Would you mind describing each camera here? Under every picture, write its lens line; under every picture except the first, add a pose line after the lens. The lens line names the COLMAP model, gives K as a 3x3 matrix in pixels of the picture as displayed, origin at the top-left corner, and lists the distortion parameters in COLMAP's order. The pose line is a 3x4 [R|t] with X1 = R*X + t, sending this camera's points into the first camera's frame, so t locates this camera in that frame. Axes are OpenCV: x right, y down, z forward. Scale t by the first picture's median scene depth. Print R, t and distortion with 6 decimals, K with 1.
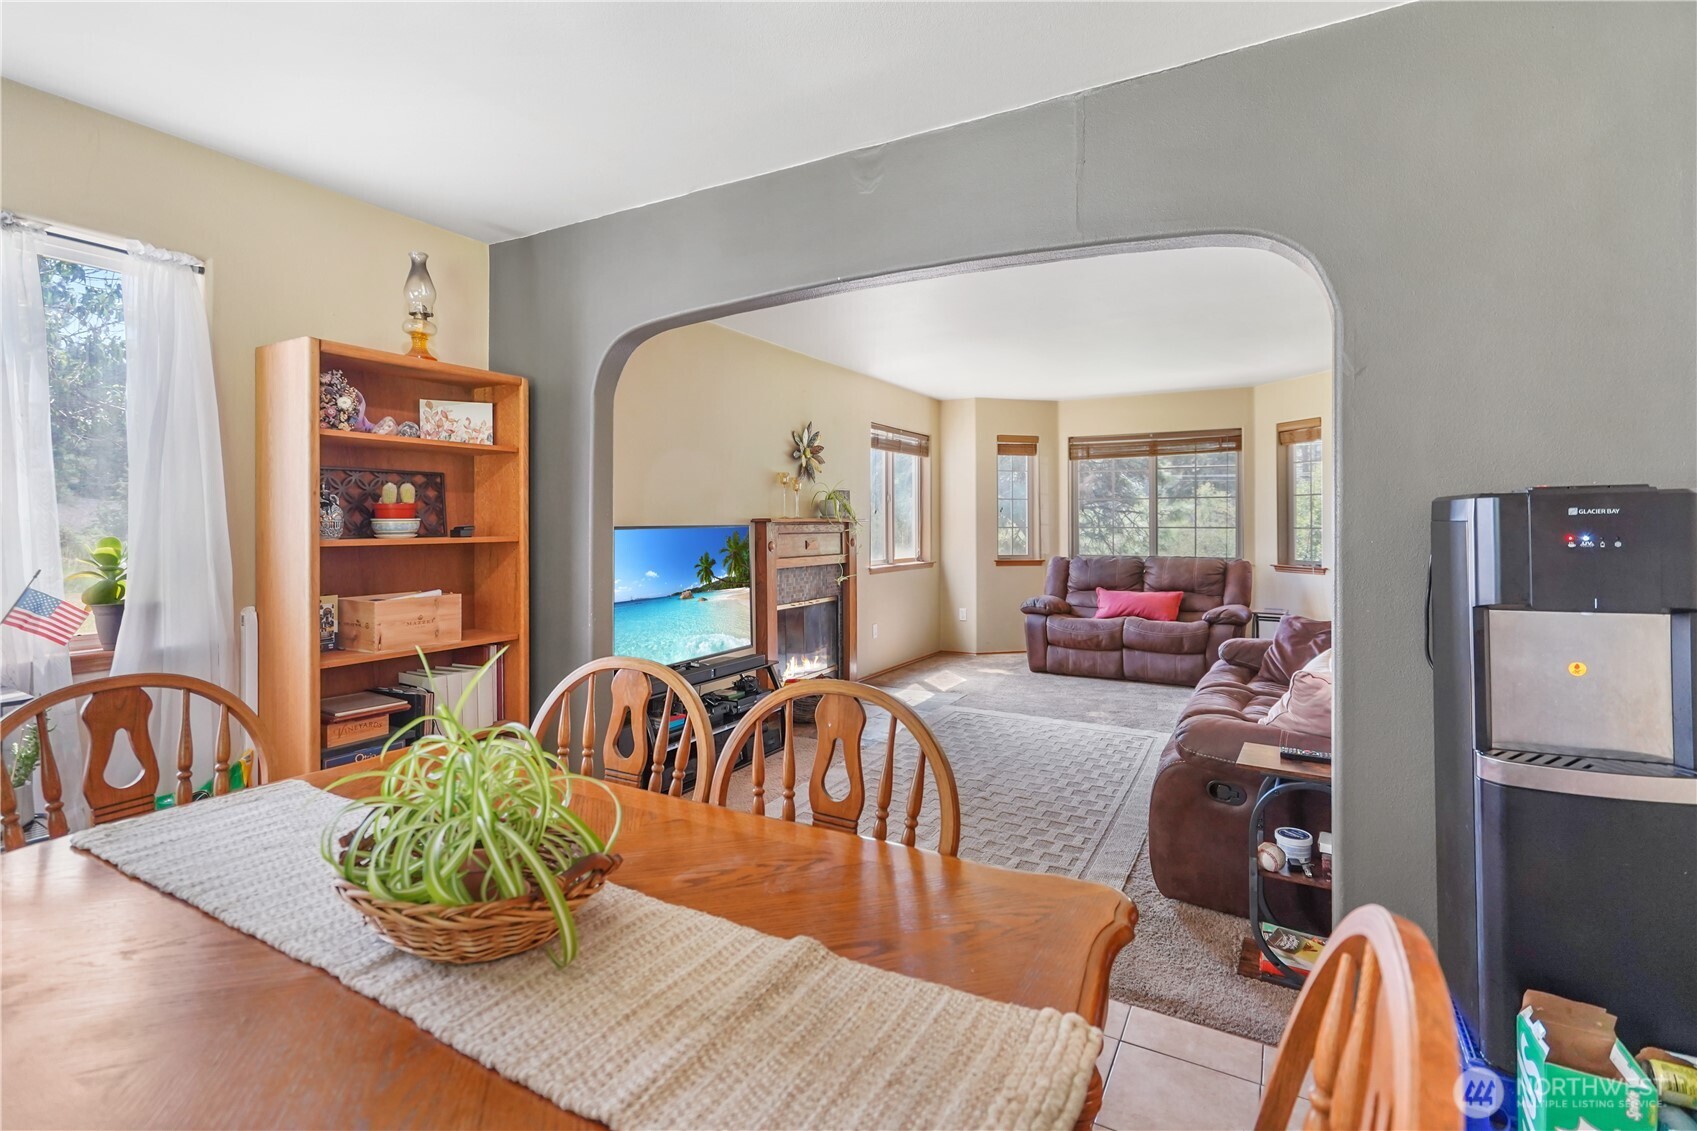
lens RADIAL K [[803.5, 0, 852.6], [0, 803.5, 508.3], [0, 0, 1]] dist [-0.008584, 0.001012]
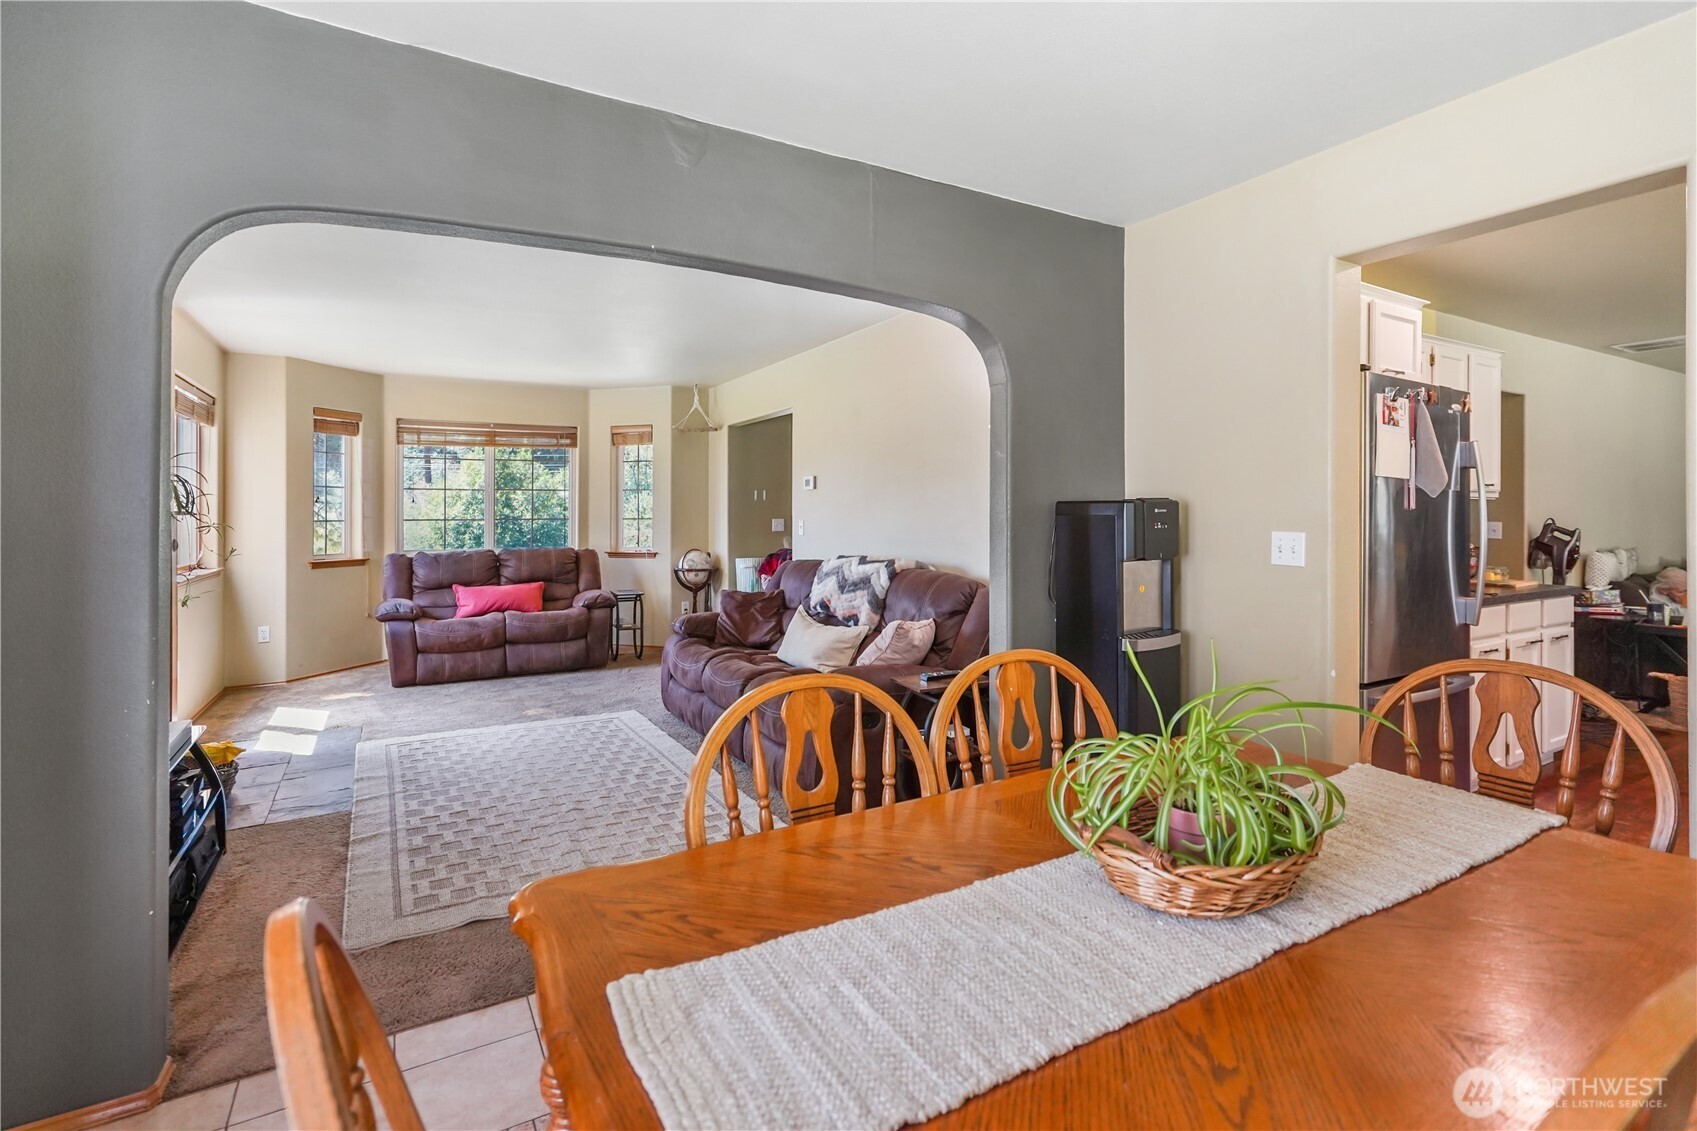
lens RADIAL K [[803.5, 0, 852.6], [0, 803.5, 508.3], [0, 0, 1]] dist [-0.008584, 0.001012]
pose [[0.508510, 0.000862, 0.861055, -0.272631], [-0.011718, 0.999914, 0.005919, -0.000701], [-0.860976, -0.013100, 0.508477, 0.140501]]
